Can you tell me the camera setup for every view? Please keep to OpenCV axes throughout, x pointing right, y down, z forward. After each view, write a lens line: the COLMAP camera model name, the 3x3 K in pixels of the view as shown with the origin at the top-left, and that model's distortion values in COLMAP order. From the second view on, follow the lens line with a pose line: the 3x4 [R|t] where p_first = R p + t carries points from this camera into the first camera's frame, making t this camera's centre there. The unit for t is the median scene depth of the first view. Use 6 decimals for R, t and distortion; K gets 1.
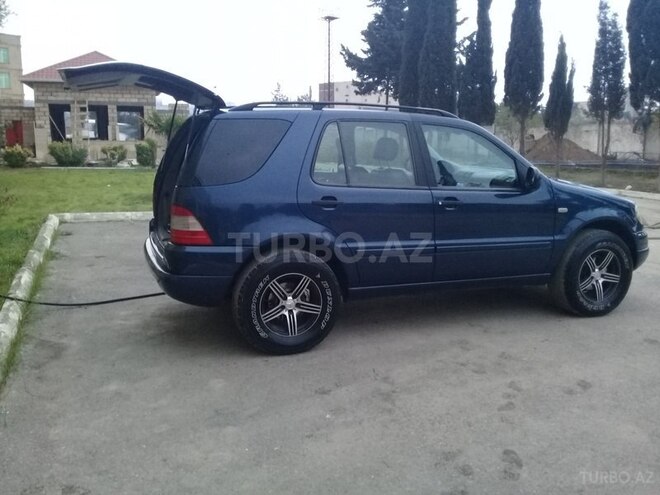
lens RADIAL K [[616.0, 0, 330.4], [0, 616.0, 243.7], [0, 0, 1]] dist [0.093003, -0.194804]
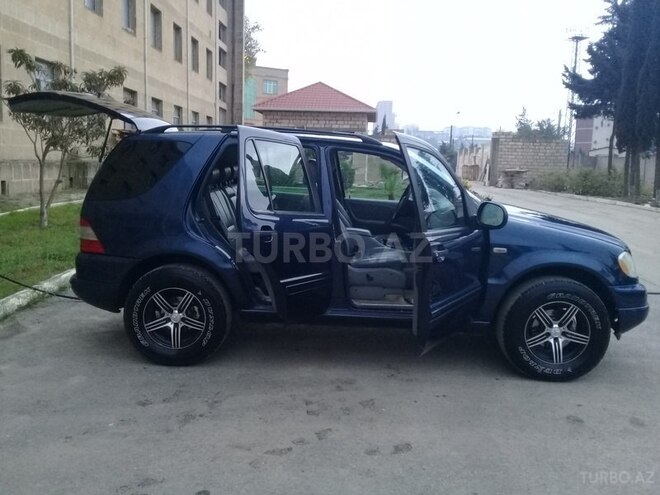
lens RADIAL K [[616.0, 0, 330.4], [0, 616.0, 243.7], [0, 0, 1]] dist [0.093003, -0.194804]
pose [[0.915789, 0.074045, -0.394776, 0.570375], [-0.089601, 0.995754, -0.021088, -0.027191], [0.391538, 0.054685, 0.918535, 0.133041]]
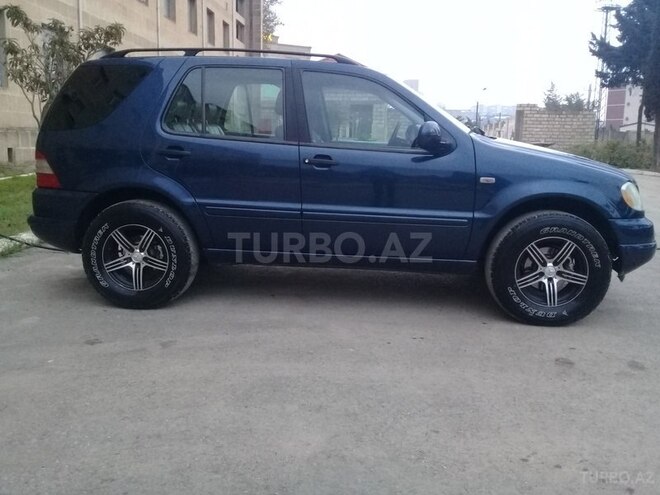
lens RADIAL K [[616.0, 0, 330.4], [0, 616.0, 243.7], [0, 0, 1]] dist [0.093003, -0.194804]
pose [[0.898349, 0.084597, -0.431060, 0.617320], [-0.088706, 0.996001, 0.010602, 0.039431], [0.430233, 0.028714, 0.902261, 0.248383]]
